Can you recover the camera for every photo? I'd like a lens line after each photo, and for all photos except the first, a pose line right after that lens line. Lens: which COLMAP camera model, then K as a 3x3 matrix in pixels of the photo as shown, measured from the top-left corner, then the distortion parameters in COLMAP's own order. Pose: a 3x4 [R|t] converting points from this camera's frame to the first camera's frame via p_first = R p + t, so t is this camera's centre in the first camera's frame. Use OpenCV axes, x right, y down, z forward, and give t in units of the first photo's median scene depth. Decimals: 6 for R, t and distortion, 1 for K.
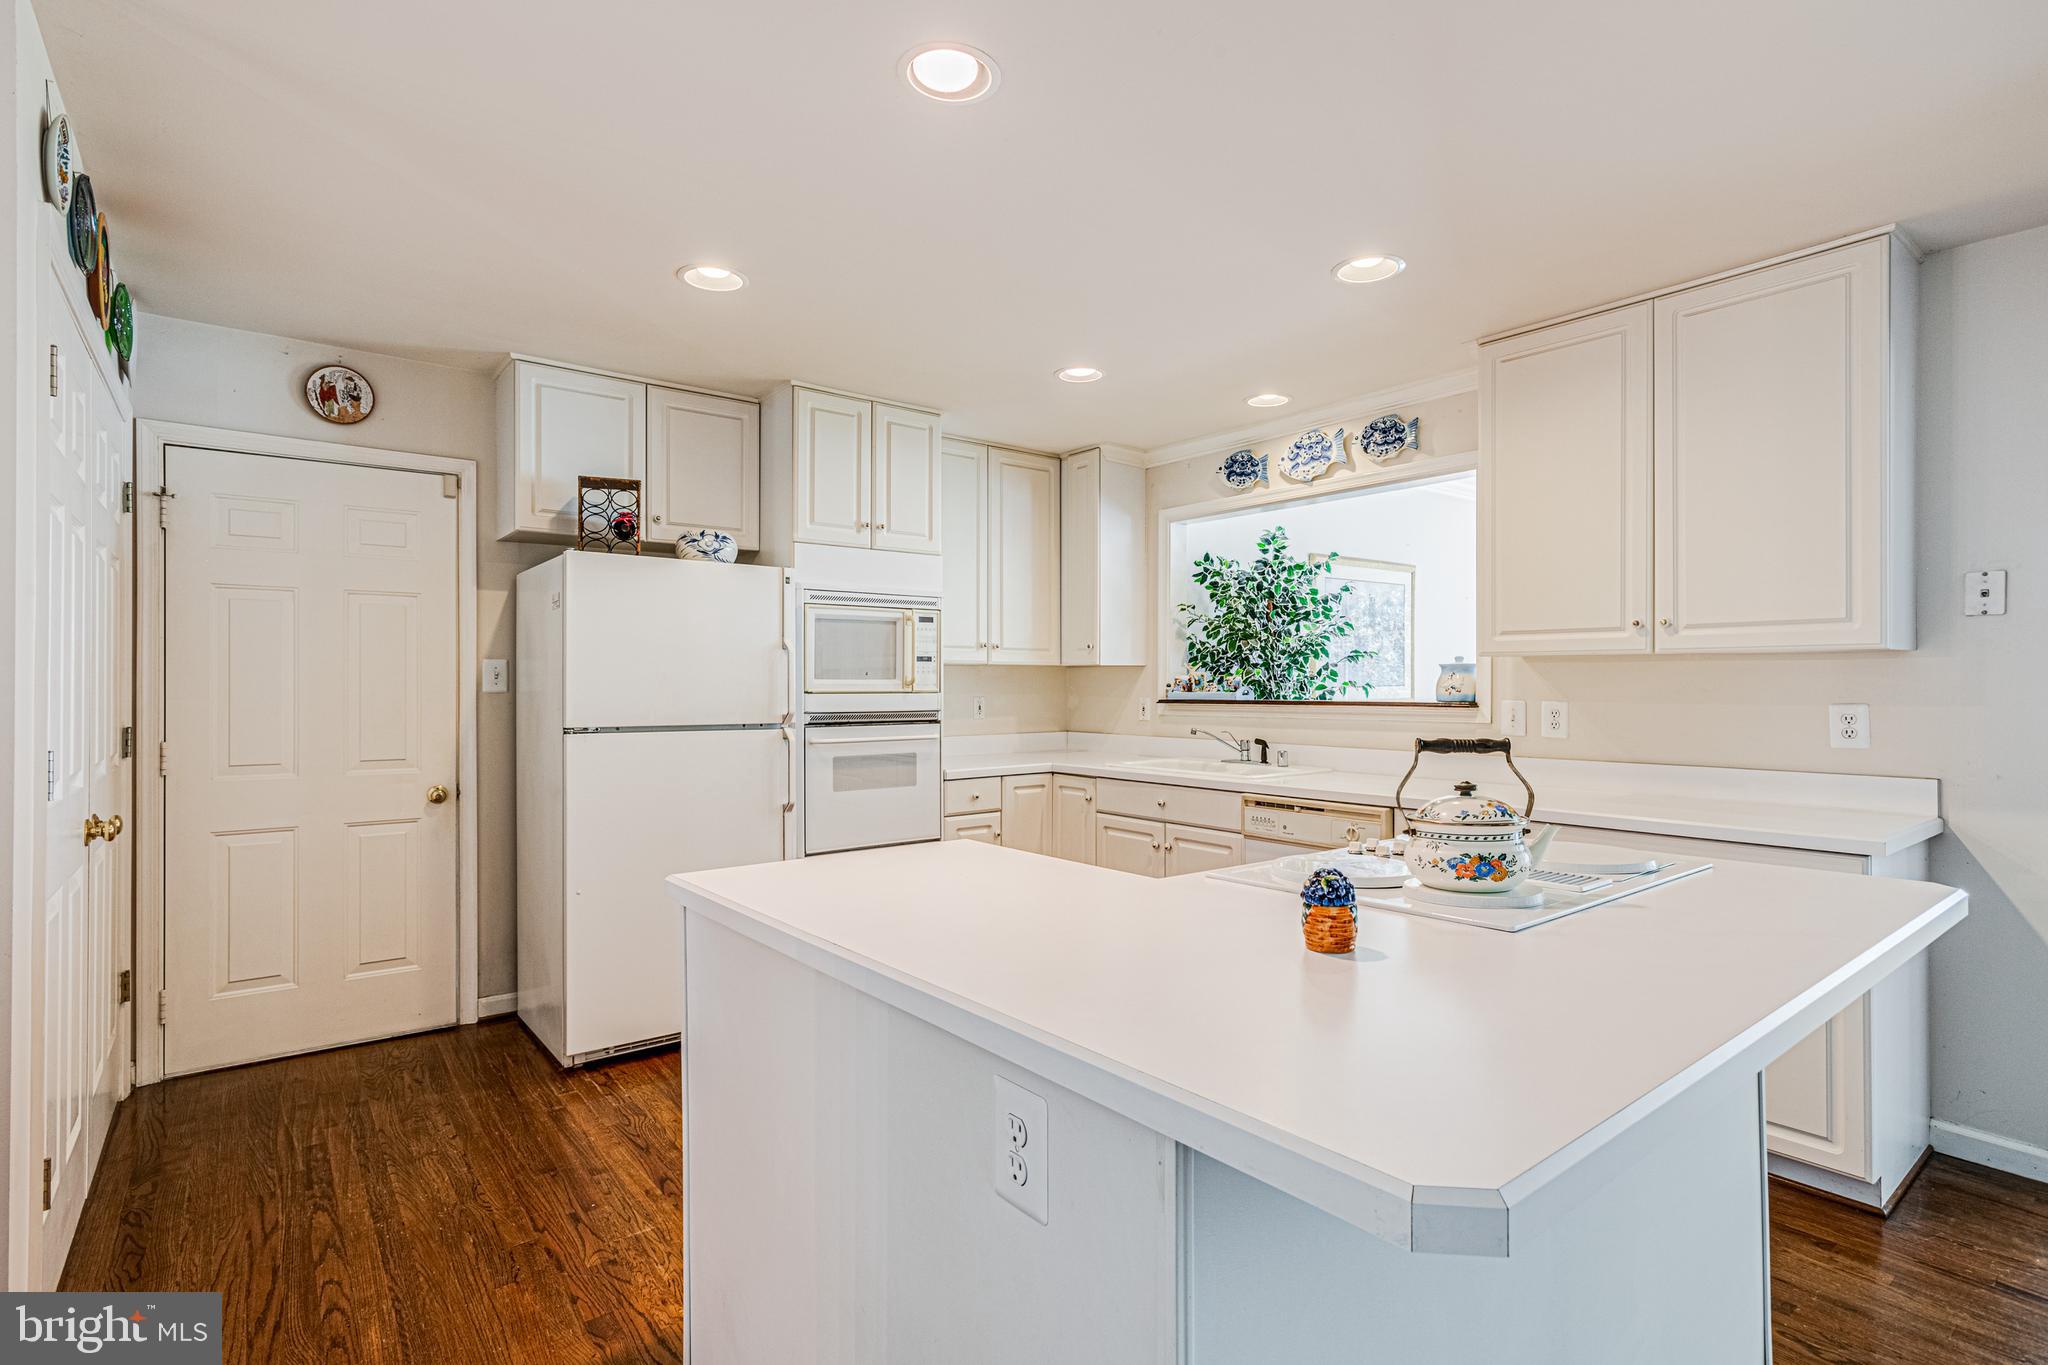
lens RADIAL K [[981.6, 0, 1024.0], [0, 981.6, 682.5], [0, 0, 1]] dist [-0.058499, 0.042612]
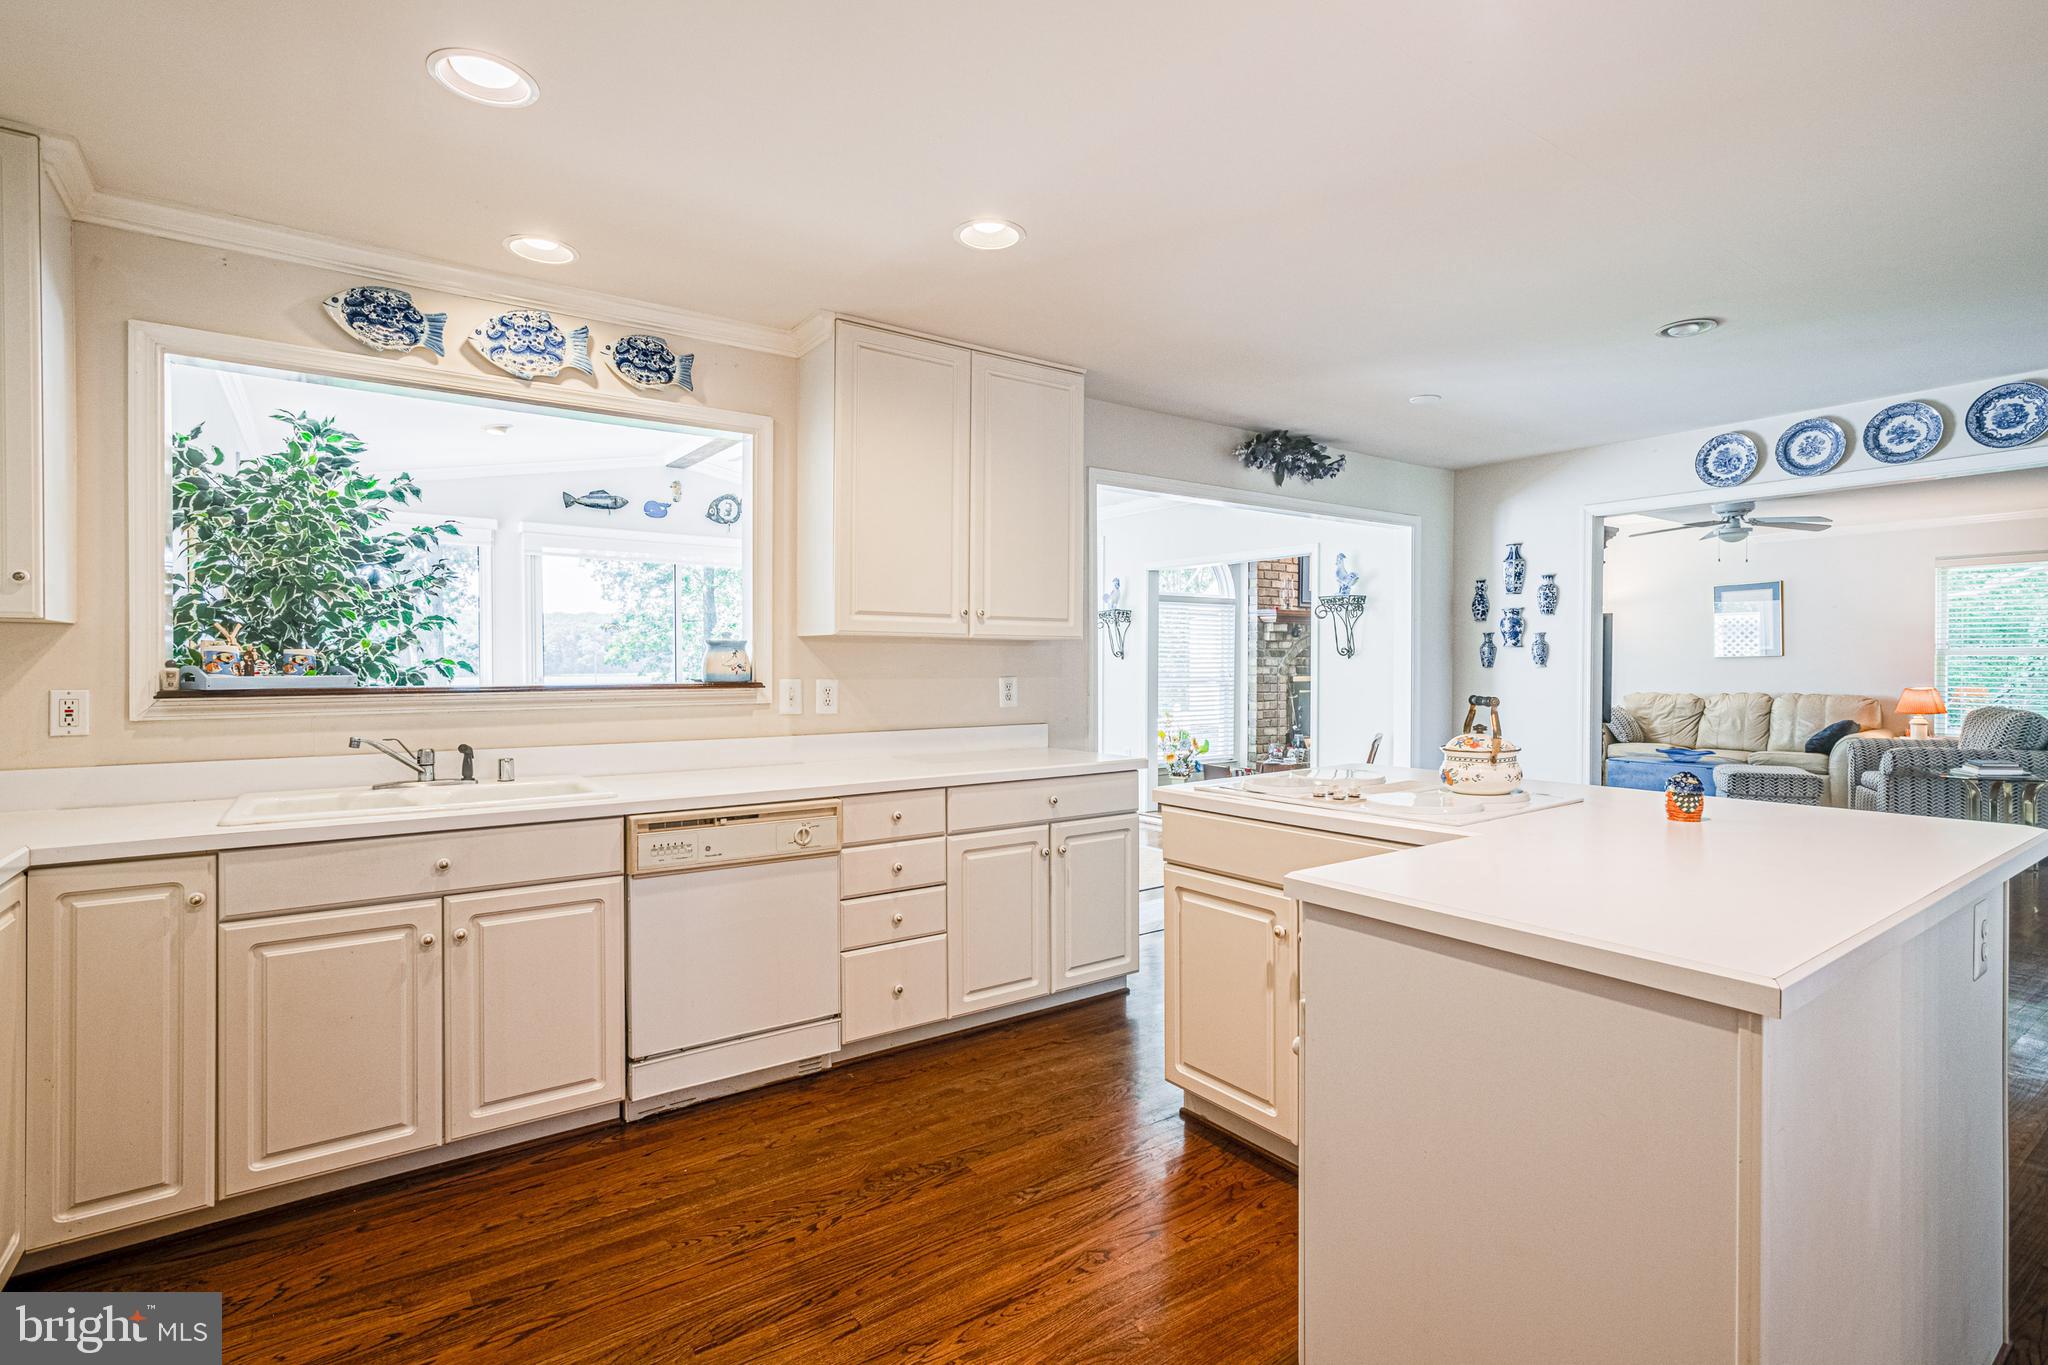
lens RADIAL K [[971.2, 0, 1033.0], [0, 971.2, 675.9], [0, 0, 1]] dist [-0.018983, 0.013386]
pose [[0.040257, -0.011012, 0.999129, -0.413845], [-0.001412, 0.999938, 0.011078, 0.003301], [-0.999188, -0.001857, 0.040239, 0.613159]]
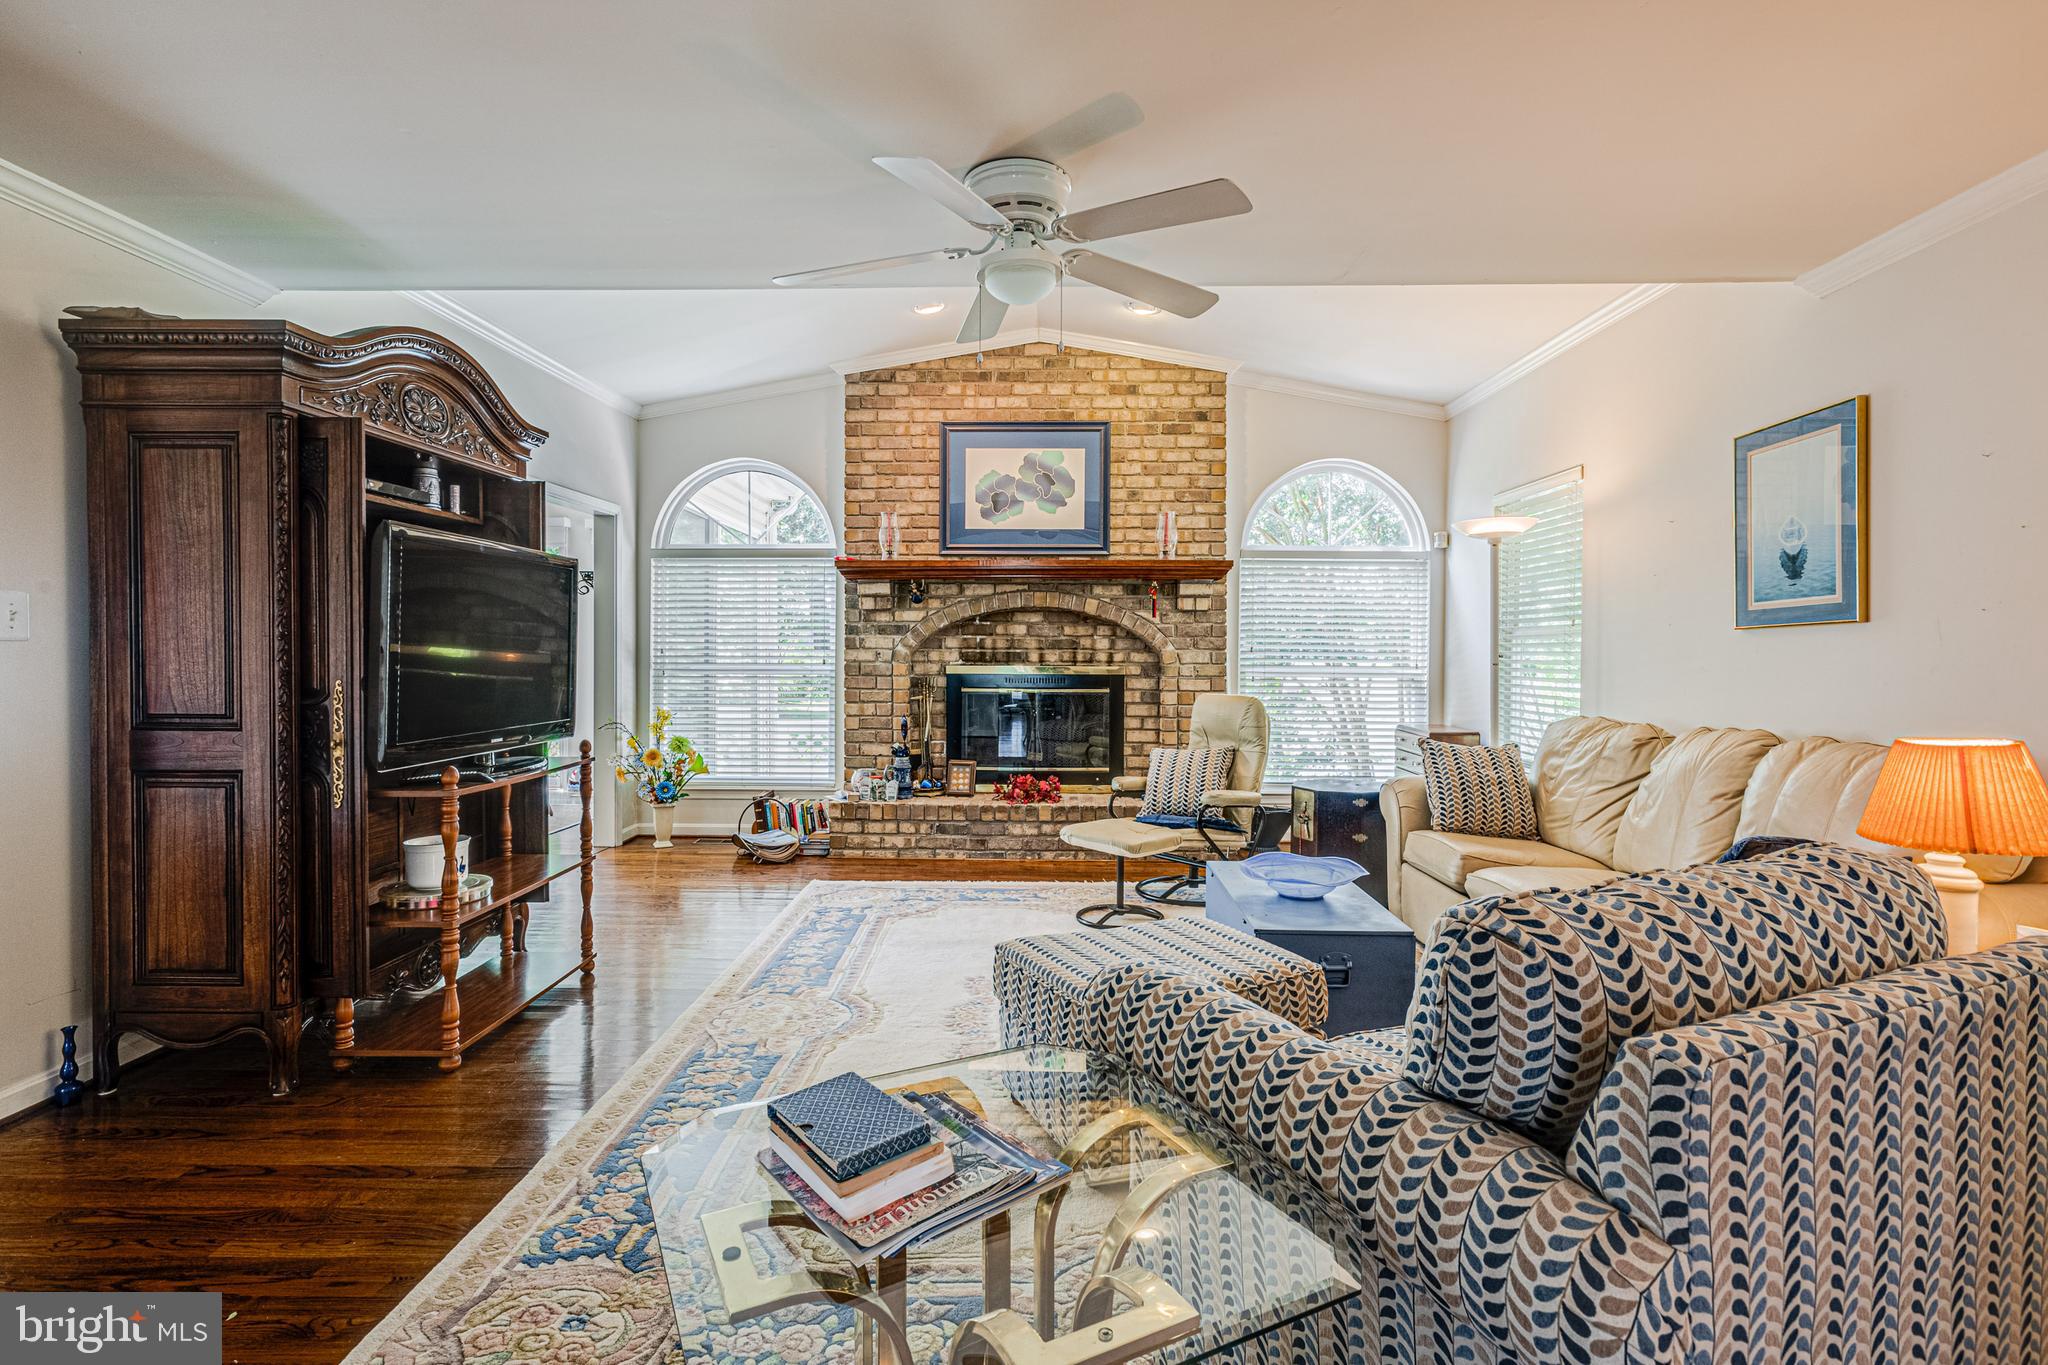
lens RADIAL K [[981.6, 0, 1024.0], [0, 981.6, 682.5], [0, 0, 1]] dist [-0.058499, 0.042612]
pose [[0.627275, -0.016754, 0.778618, 0.884544], [-0.006940, 0.999609, 0.027100, 0.013959], [-0.778767, -0.022403, 0.626913, -0.984725]]
